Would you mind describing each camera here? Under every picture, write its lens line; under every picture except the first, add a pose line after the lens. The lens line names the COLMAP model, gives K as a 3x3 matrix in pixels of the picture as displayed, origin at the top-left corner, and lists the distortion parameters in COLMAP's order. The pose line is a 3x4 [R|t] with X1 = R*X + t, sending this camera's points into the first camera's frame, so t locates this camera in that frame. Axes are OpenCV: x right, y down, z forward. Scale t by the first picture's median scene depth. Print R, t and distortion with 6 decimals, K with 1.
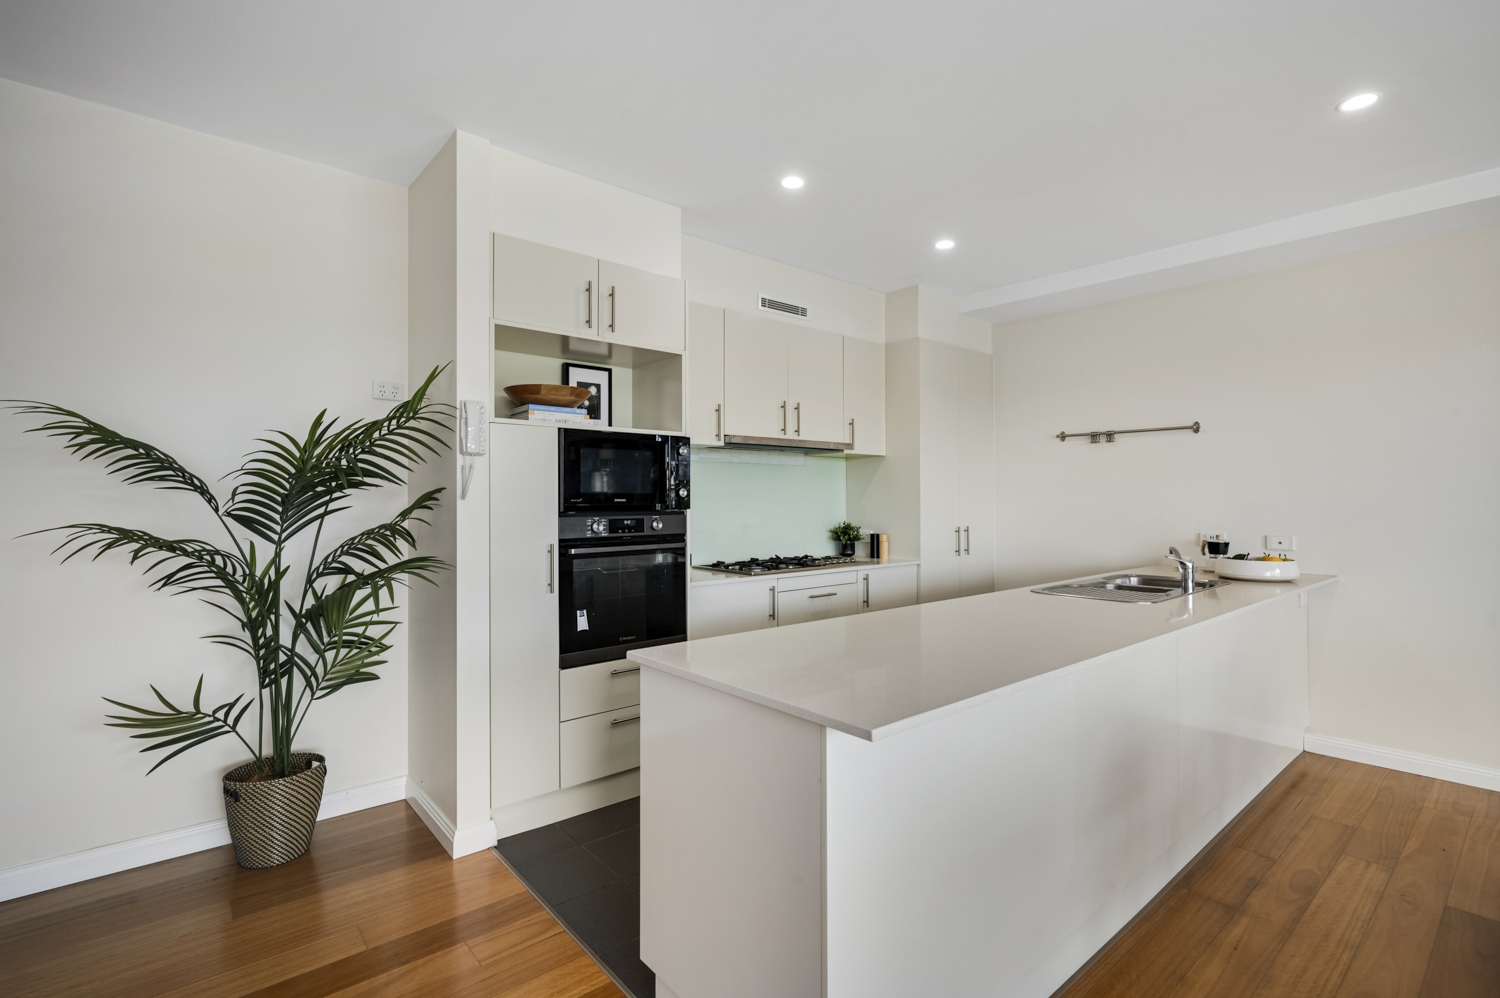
lens RADIAL K [[682.9, 0, 734.2], [0, 682.9, 496.6], [0, 0, 1]] dist [-0.000453, 0.000054]
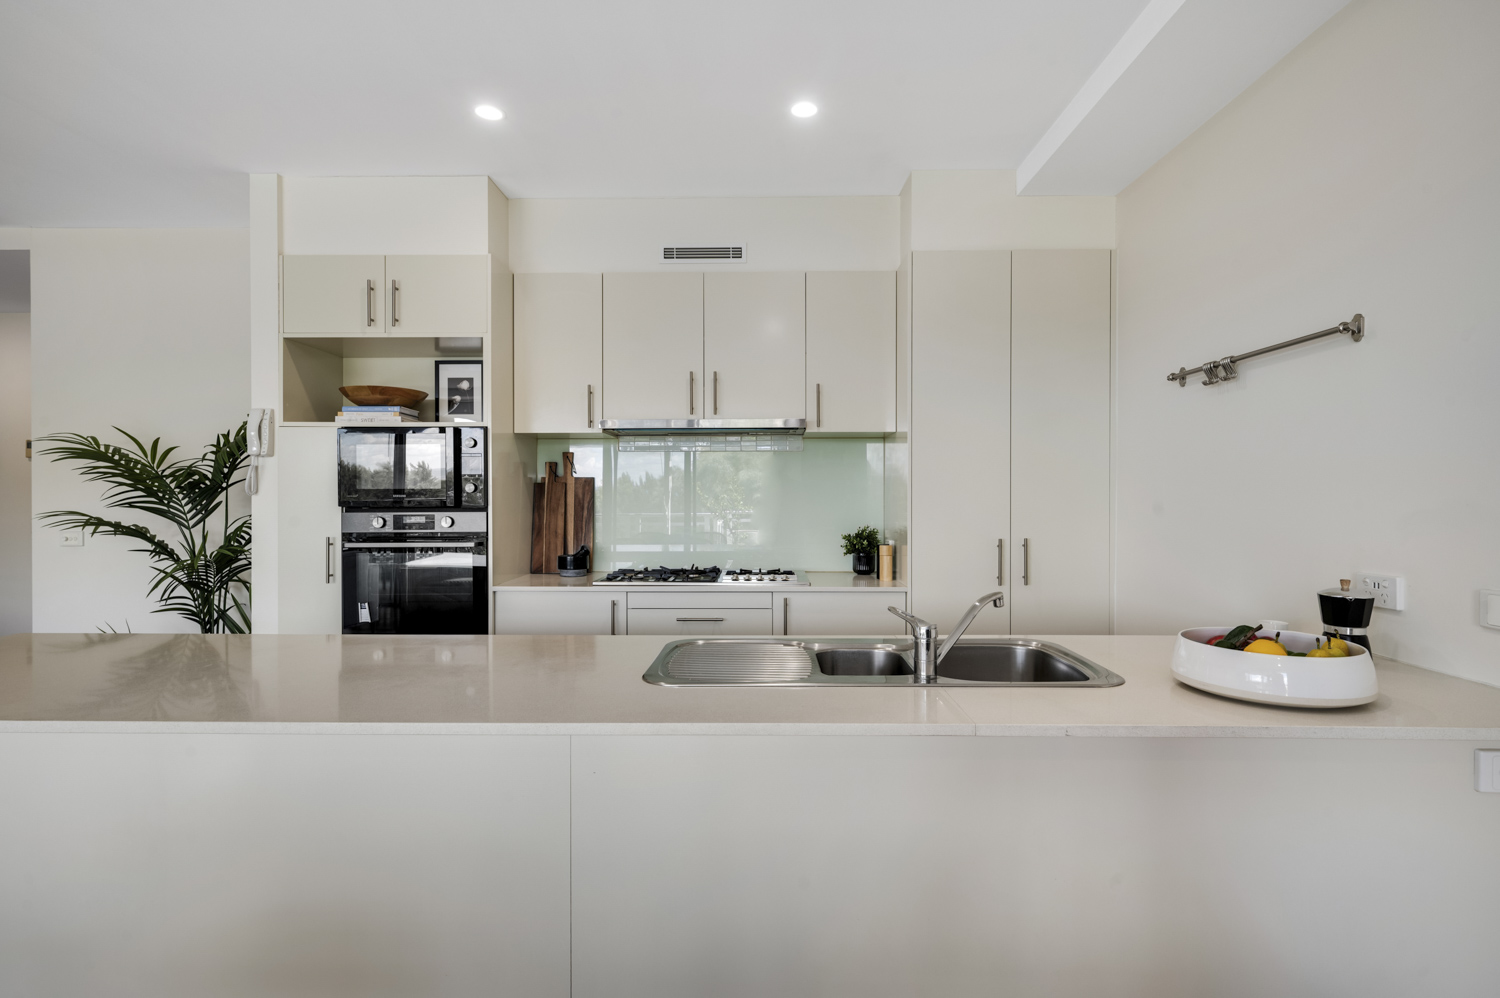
lens RADIAL K [[733.9, 0, 761.0], [0, 733.9, 503.0], [0, 0, 1]] dist [0.001901, 0.000277]
pose [[0.760265, 0.005991, -0.649586, 0.973084], [0.002132, 0.999929, 0.011717, 0.004306], [0.649610, -0.010293, 0.760198, 0.563447]]
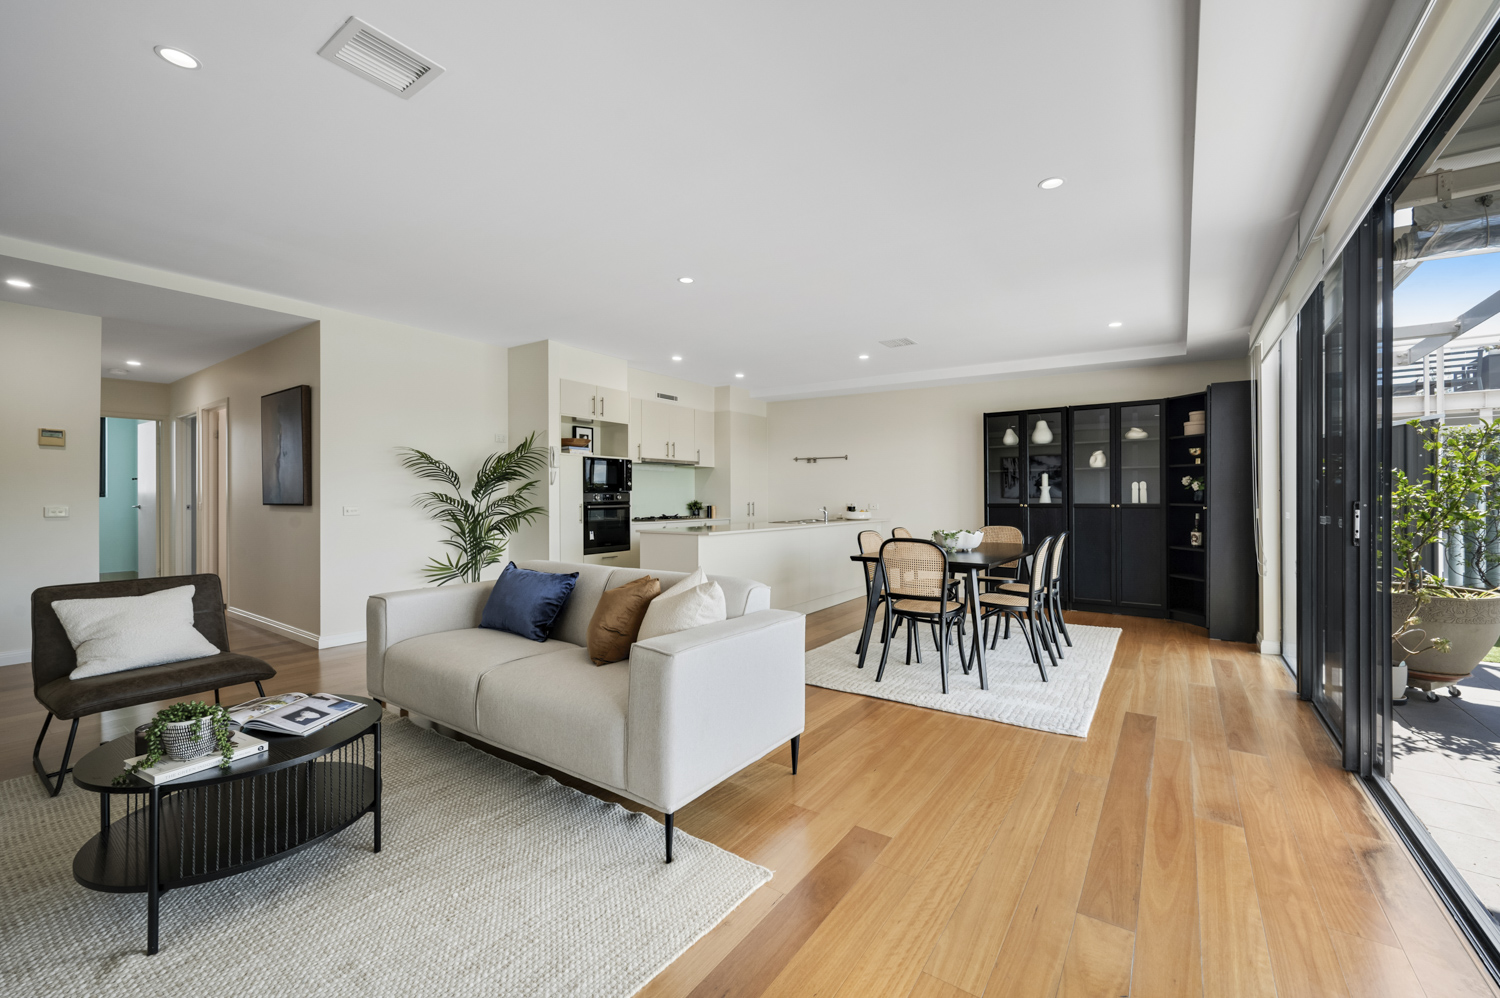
lens RADIAL K [[615.7, 0, 736.5], [0, 615.7, 498.4], [0, 0, 1]] dist [-0.000547, -0.000132]
pose [[0.969432, 0.000168, 0.245361, -0.267311], [-0.001588, 0.999983, 0.005591, 0.036492], [-0.245356, -0.005809, 0.969416, -1.290260]]
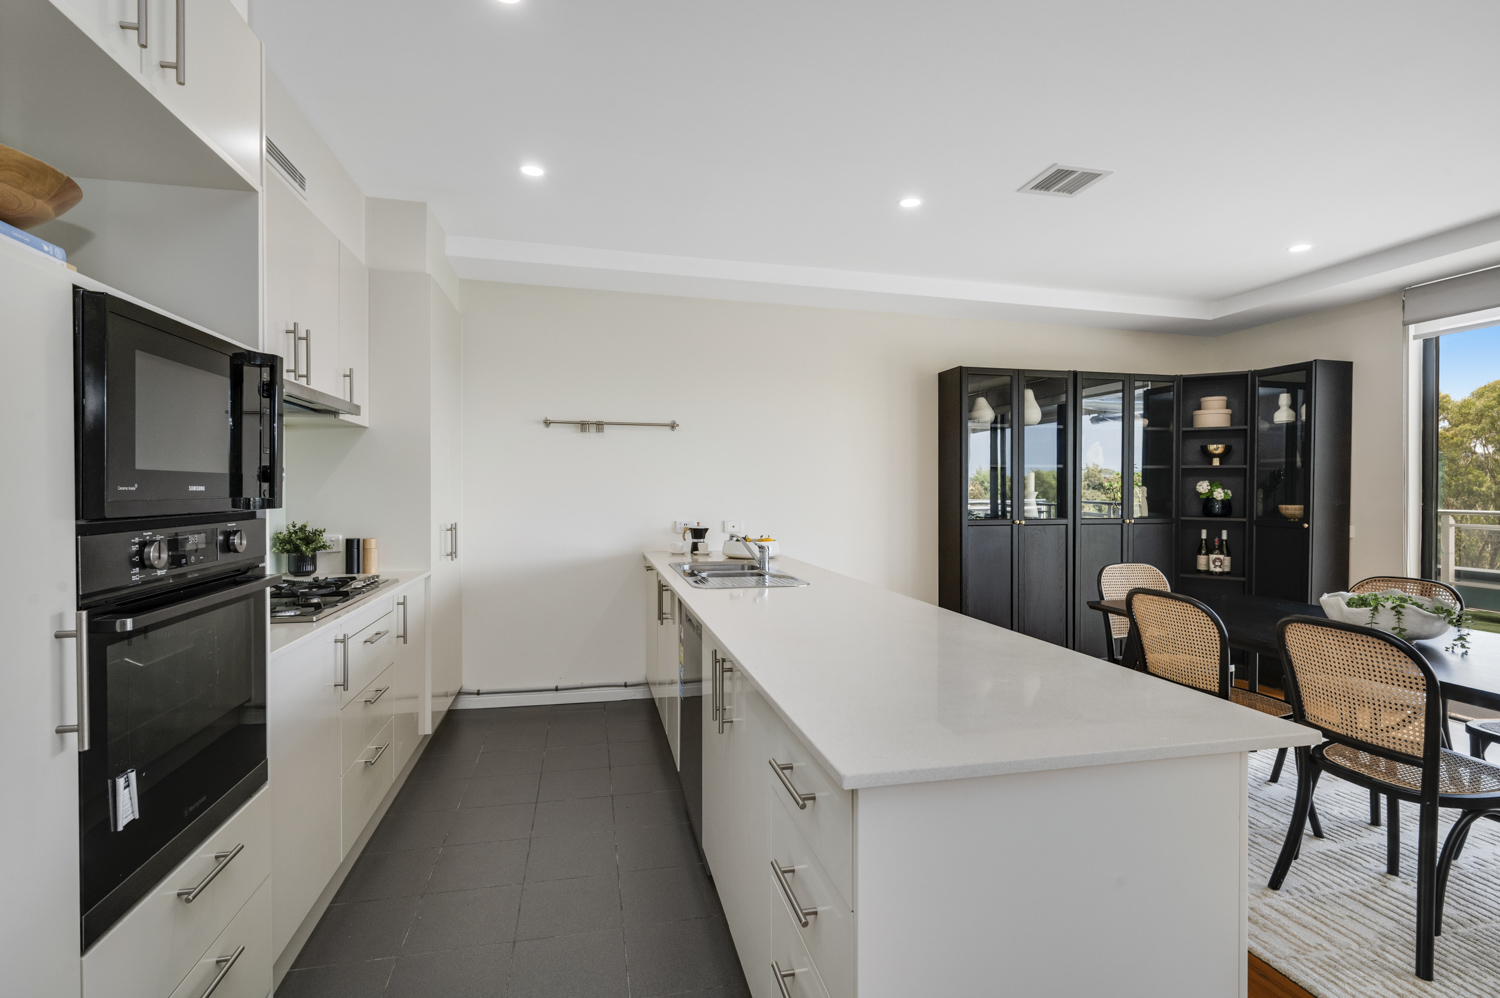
lens RADIAL K [[723.8, 0, 750.0], [0, 723.8, 499.0], [0, 0, 1]] dist [0.015317, 0.000231]
pose [[0.444756, -0.007475, 0.895621, -0.447980], [-0.007401, 0.999900, 0.012020, 0.003815], [-0.895621, -0.011974, 0.444656, 0.512489]]
